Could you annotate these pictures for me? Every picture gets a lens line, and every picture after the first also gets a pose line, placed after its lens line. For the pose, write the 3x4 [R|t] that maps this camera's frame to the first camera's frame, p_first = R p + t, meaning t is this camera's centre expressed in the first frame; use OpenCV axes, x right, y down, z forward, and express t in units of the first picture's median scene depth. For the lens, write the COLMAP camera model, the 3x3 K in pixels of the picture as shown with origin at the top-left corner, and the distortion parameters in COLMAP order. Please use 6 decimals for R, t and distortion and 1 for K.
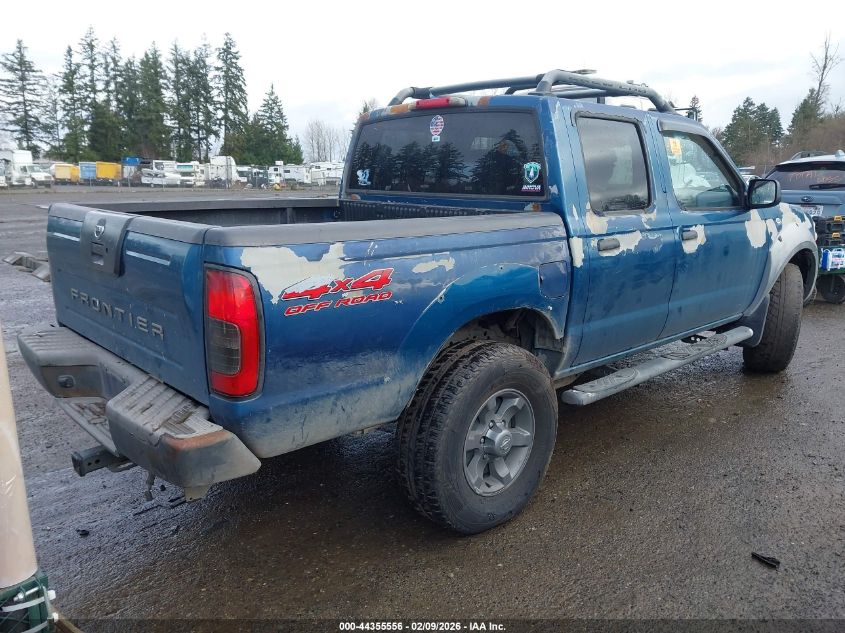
lens RADIAL K [[660.0, 0, 422.5], [0, 660.0, 316.5], [0, 0, 1]] dist [0.032109, -0.003859]
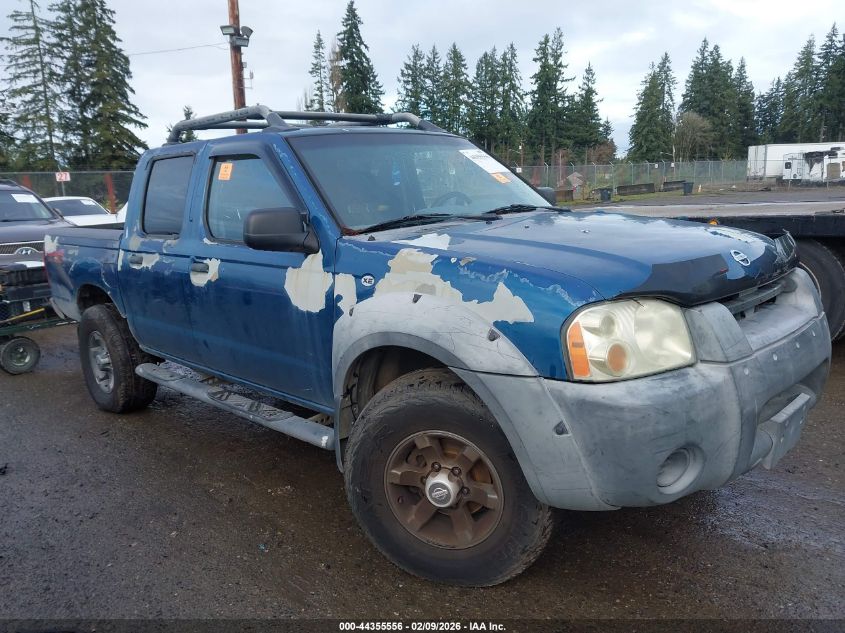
lens RADIAL K [[660.0, 0, 422.5], [0, 660.0, 316.5], [0, 0, 1]] dist [0.032109, -0.003859]
pose [[0.034818, 0.184276, -0.982258, 1.356031], [-0.166629, 0.970167, 0.176101, -0.274487], [0.985405, 0.157541, 0.064485, 1.268361]]
